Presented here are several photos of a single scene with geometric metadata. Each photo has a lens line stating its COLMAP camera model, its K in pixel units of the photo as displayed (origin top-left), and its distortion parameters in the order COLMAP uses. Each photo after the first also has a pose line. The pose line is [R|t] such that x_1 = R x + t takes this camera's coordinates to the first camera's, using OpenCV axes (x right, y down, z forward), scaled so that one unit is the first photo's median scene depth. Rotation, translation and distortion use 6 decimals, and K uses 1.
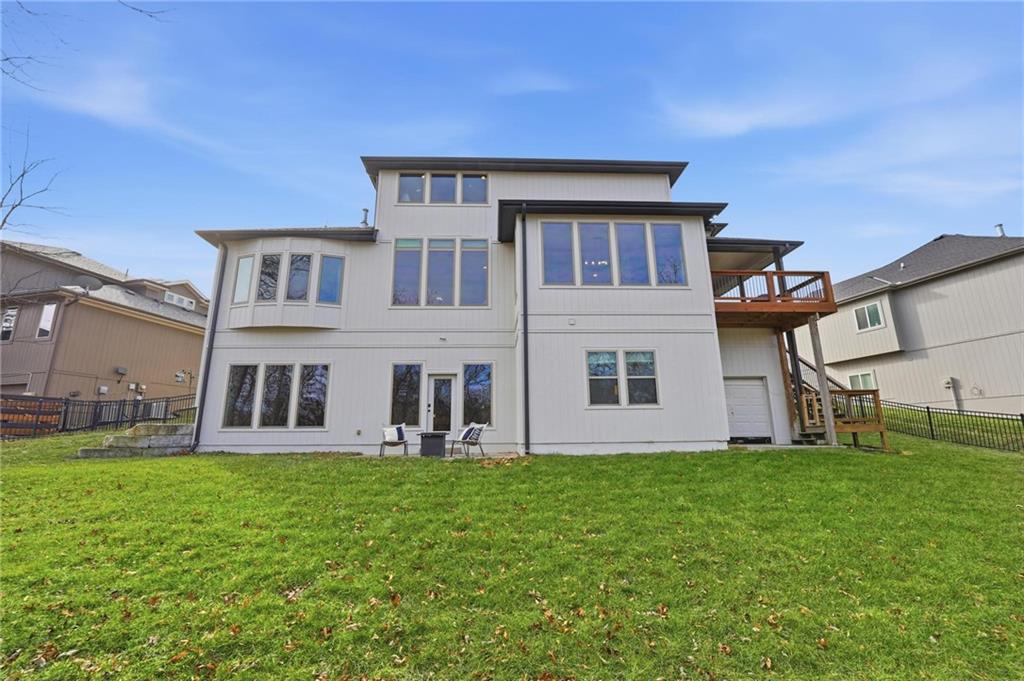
lens RADIAL K [[422.2, 0, 512.0], [0, 422.2, 340.5], [0, 0, 1]] dist [-0.024790, 0.000136]
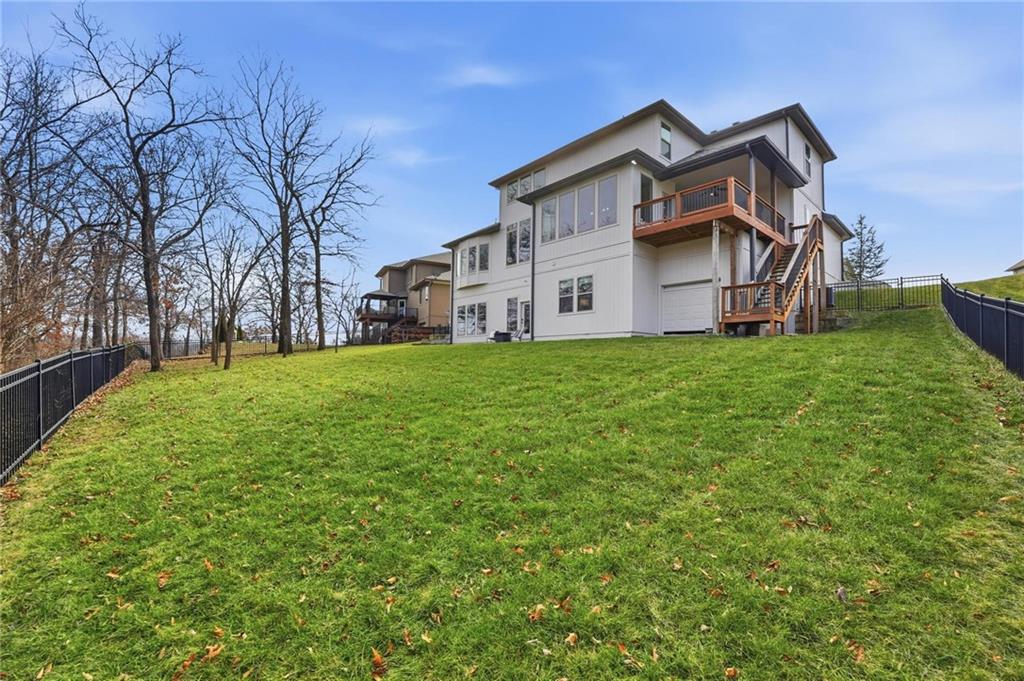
lens RADIAL K [[421.0, 0, 508.0], [0, 421.0, 343.7], [0, 0, 1]] dist [-0.019539, -0.000031]
pose [[0.633431, -0.014020, -0.773672, 1.258188], [0.156356, 0.981531, 0.110227, 0.051334], [0.757838, -0.190790, 0.623924, -0.208381]]
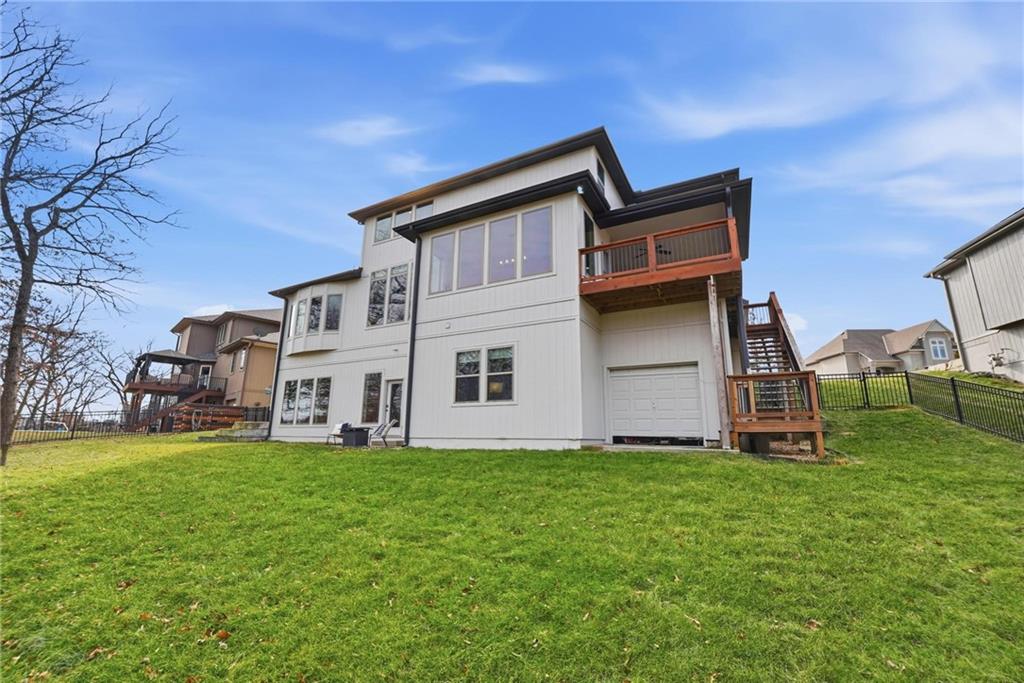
lens RADIAL K [[421.0, 0, 508.0], [0, 421.0, 344.7], [0, 0, 1]] dist [-0.019539, -0.000031]
pose [[0.862439, -0.093115, -0.497523, 0.783875], [0.096734, 0.995137, -0.018562, 0.037568], [0.496832, -0.032119, 0.867252, 0.140196]]
